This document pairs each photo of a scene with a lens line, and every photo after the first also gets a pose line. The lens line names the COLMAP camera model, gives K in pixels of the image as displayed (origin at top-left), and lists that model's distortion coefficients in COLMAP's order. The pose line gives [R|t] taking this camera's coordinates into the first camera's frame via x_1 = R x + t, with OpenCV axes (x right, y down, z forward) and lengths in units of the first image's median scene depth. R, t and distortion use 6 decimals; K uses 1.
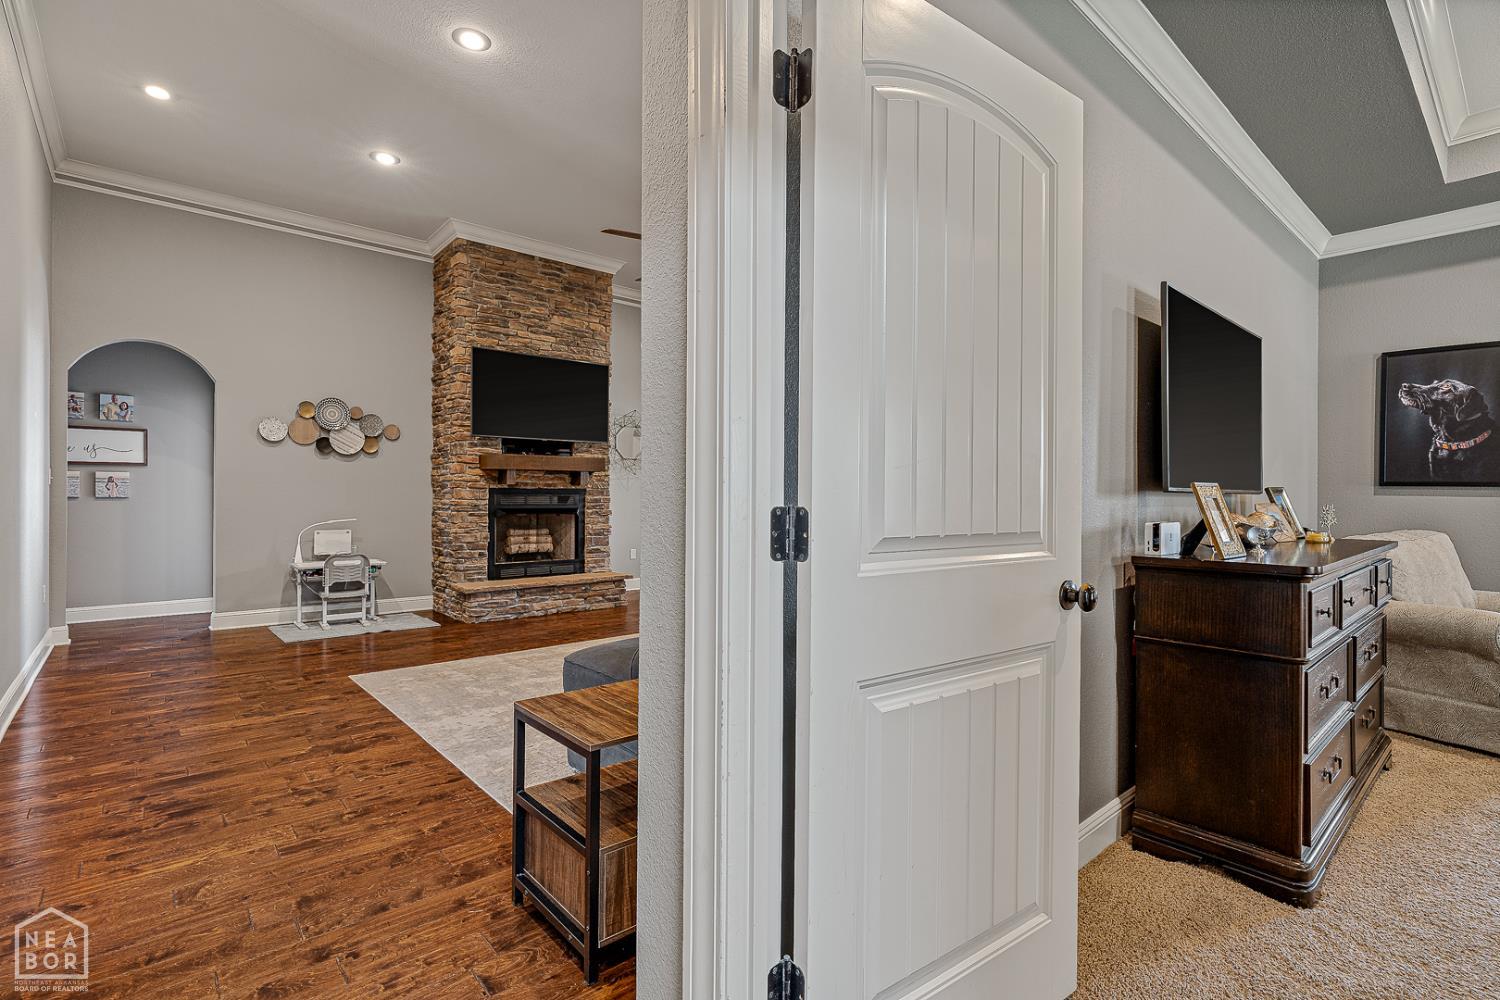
lens RADIAL K [[689.5, 0, 747.4], [0, 689.5, 486.2], [0, 0, 1]] dist [-0.003833, 0.002397]
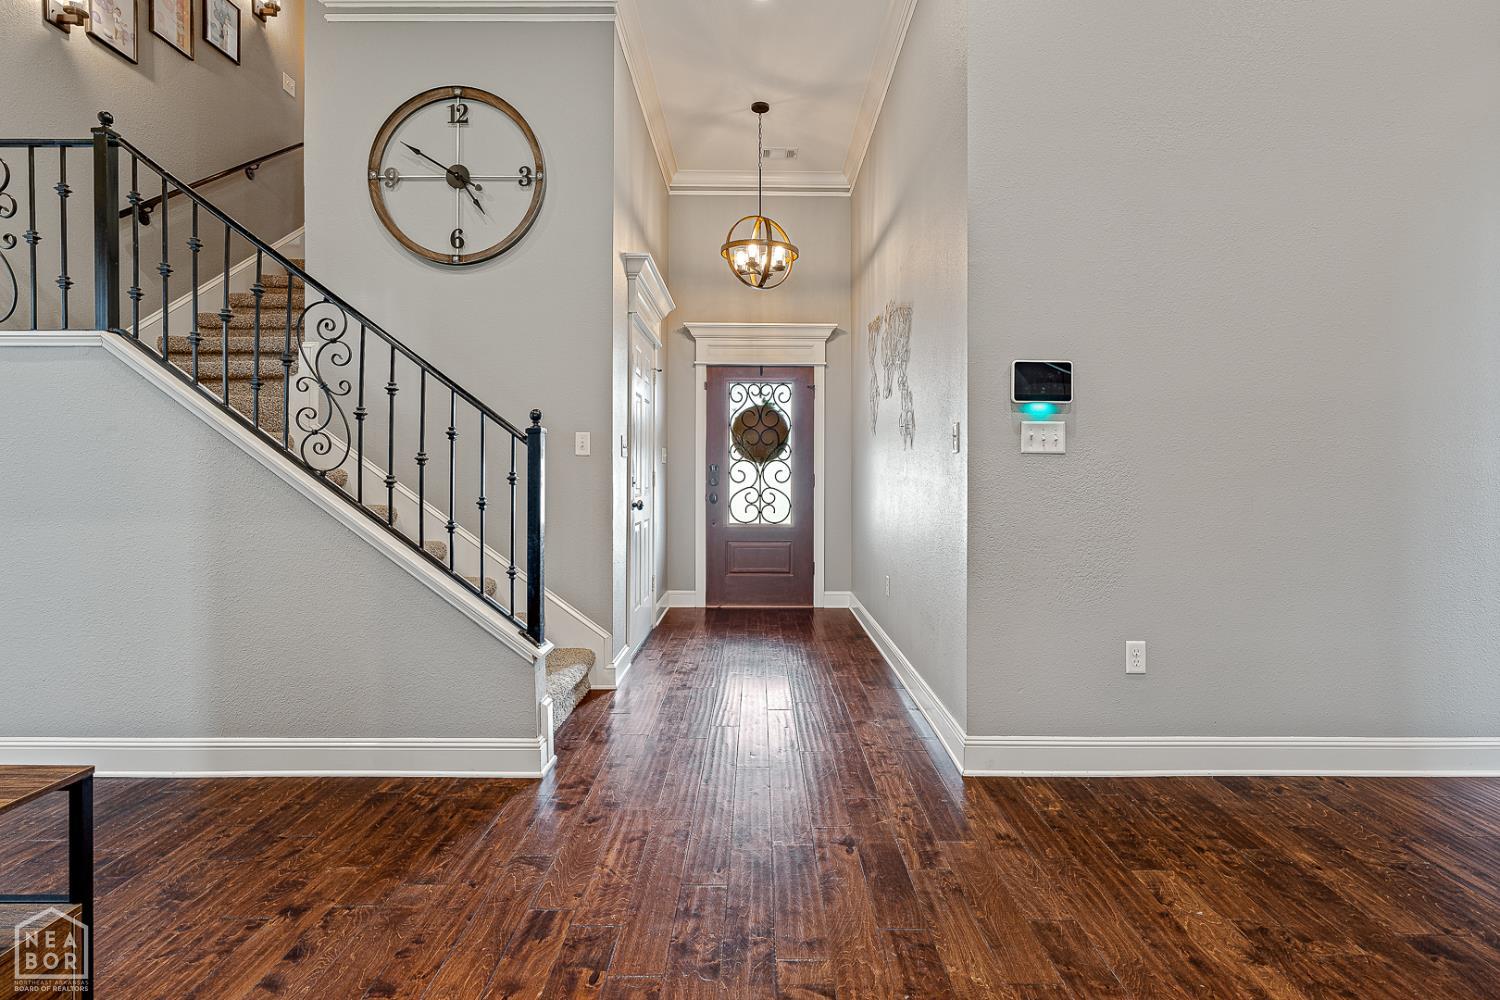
lens RADIAL K [[689.5, 0, 768.1], [0, 689.5, 467.4], [0, 0, 1]] dist [-0.003833, 0.002397]
pose [[-0.652409, -0.015894, -0.757701, -0.114514], [0.004837, 0.999672, -0.025135, 0.015792], [0.757852, -0.020063, -0.652118, 0.894062]]
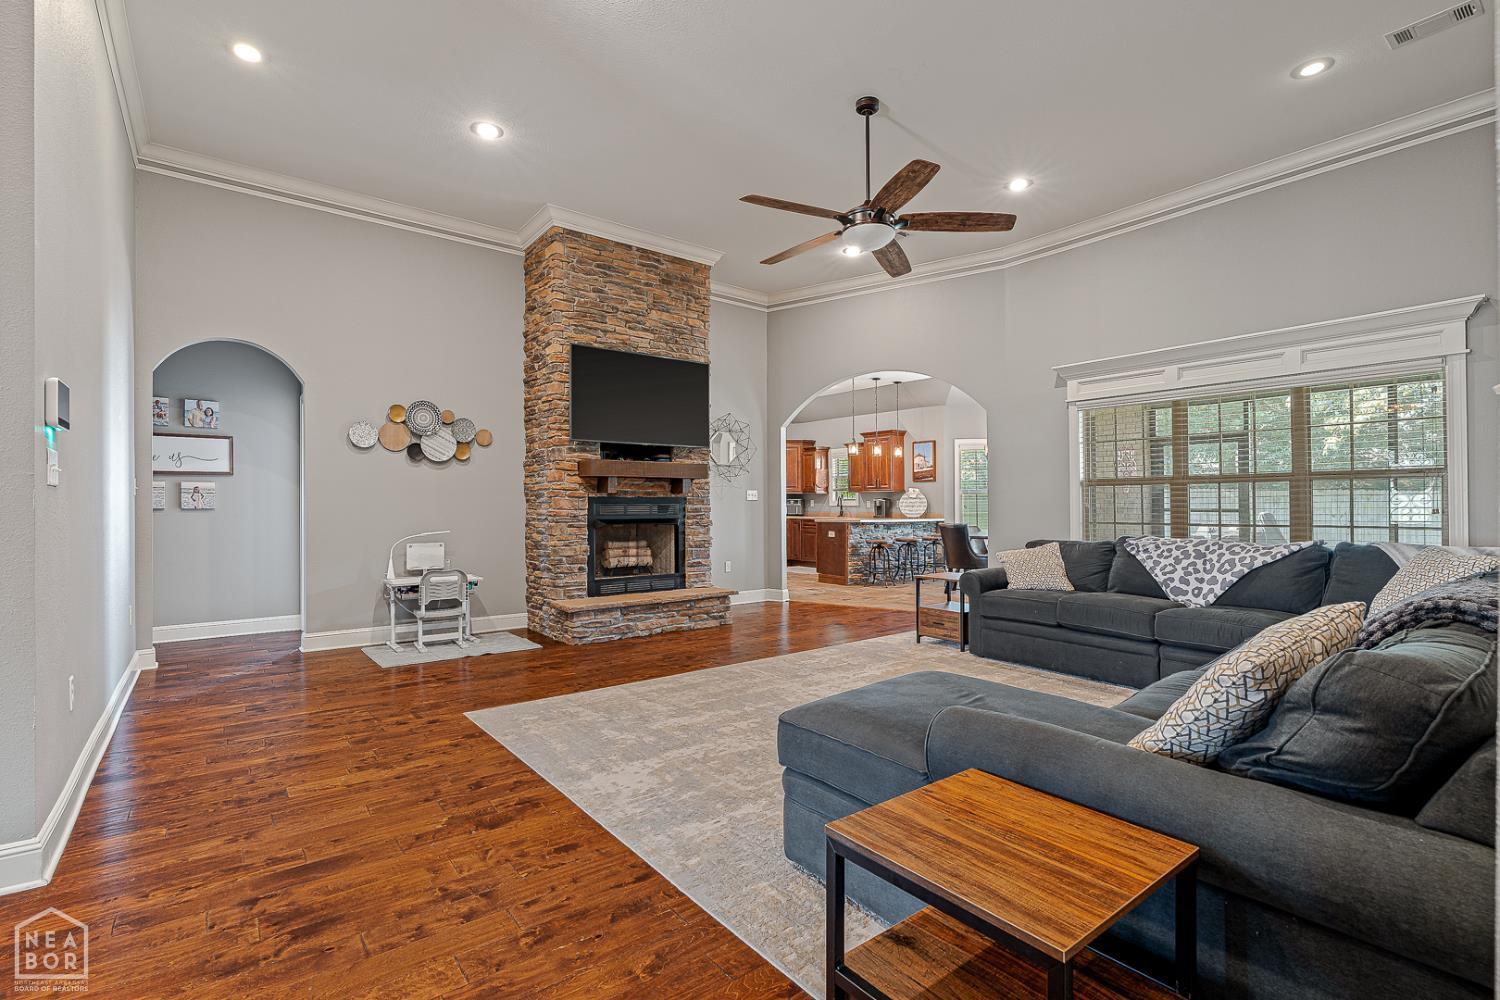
lens RADIAL K [[689.5, 0, 763.1], [0, 689.5, 497.2], [0, 0, 1]] dist [-0.003833, 0.002397]
pose [[0.998651, -0.004561, -0.051728, -0.163312], [0.004738, 0.999983, 0.003314, 0.001806], [0.051712, -0.003555, 0.998656, 0.159670]]
